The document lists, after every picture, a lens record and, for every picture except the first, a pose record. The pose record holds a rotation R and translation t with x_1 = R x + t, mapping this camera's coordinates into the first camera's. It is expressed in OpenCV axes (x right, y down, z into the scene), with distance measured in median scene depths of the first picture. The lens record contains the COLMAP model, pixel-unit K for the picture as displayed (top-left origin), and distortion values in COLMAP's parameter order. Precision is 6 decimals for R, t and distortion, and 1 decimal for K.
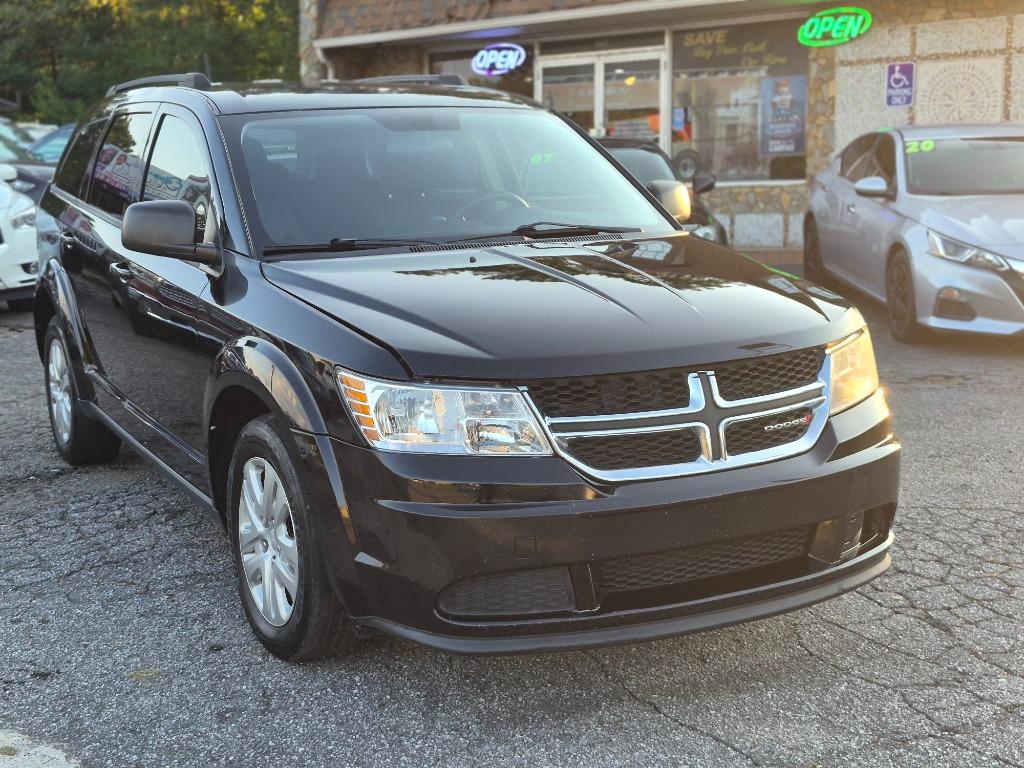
lens RADIAL K [[1440.7, 0, 511.5], [0, 1440.7, 362.7], [0, 0, 1]] dist [0.175489, -0.439799]
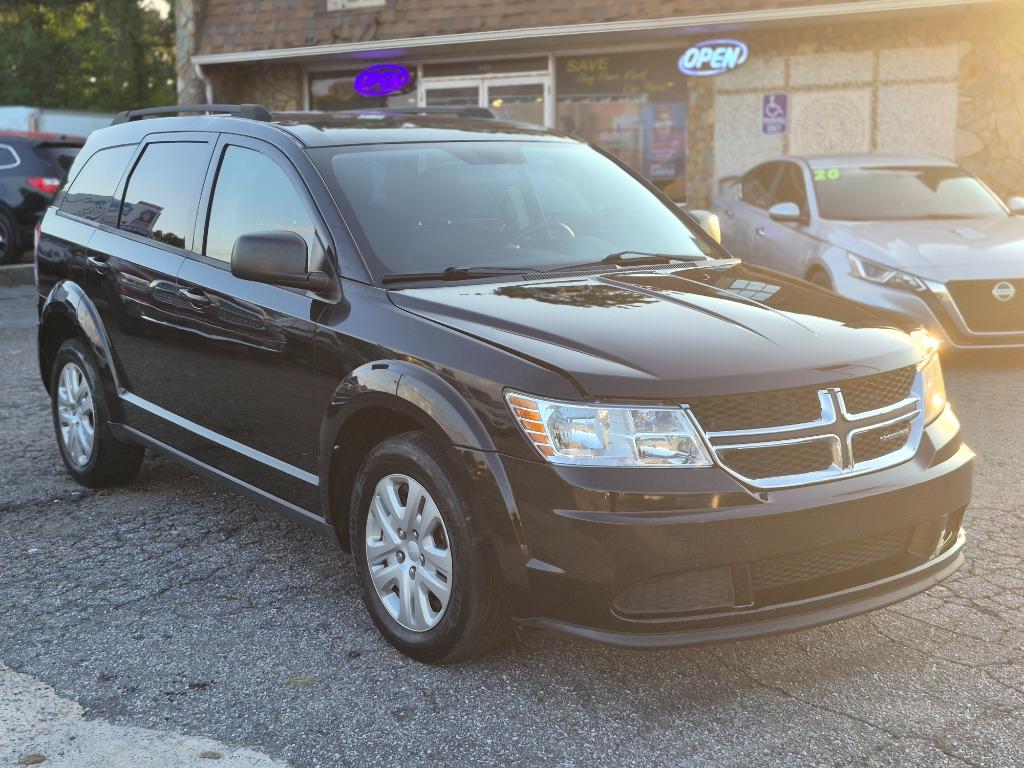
lens RADIAL K [[1456.6, 0, 492.7], [0, 1456.6, 386.4], [0, 0, 1]] dist [0.140428, -0.211248]
pose [[0.989012, -0.011957, 0.147350, -0.136630], [0.011083, 0.999916, 0.006749, -0.002802], [-0.147418, -0.005041, 0.989061, -0.036038]]
